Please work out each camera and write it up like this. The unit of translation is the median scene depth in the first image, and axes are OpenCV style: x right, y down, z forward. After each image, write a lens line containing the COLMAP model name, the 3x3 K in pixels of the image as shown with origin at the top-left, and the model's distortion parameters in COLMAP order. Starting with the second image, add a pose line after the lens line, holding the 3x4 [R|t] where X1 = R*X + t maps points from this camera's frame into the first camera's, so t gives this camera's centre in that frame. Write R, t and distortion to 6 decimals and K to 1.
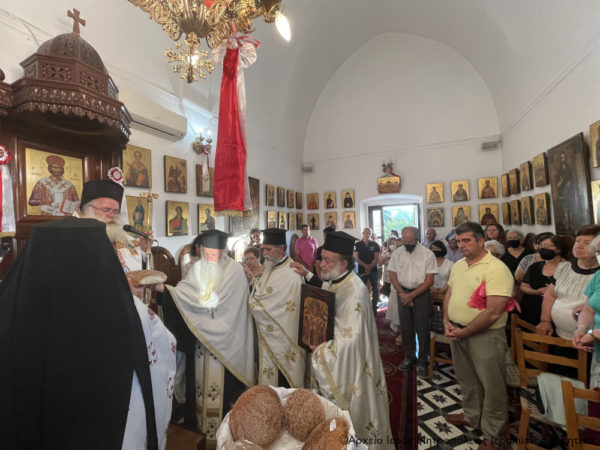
lens RADIAL K [[255.0, 0, 298.7], [0, 255.0, 225.0], [0, 0, 1]] dist [0.001067, 0.000242]
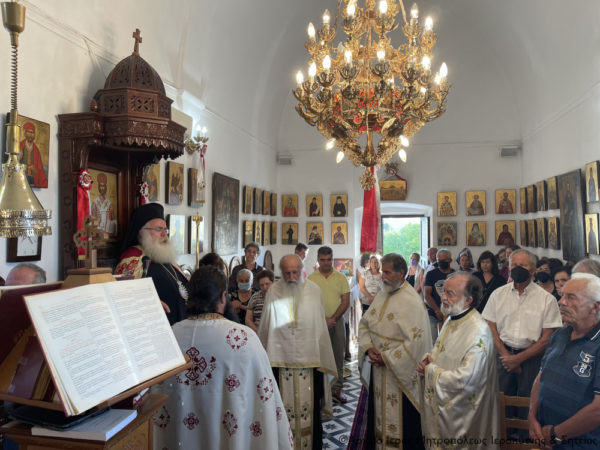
lens RADIAL K [[446.6, 0, 301.2], [0, 446.6, 227.4], [0, 0, 1]] dist [0.056865, -0.066390]
pose [[0.978310, 0.027770, 0.205279, -0.378809], [-0.027191, 0.999614, -0.005641, -0.053583], [-0.205356, -0.000063, 0.978687, -0.539781]]
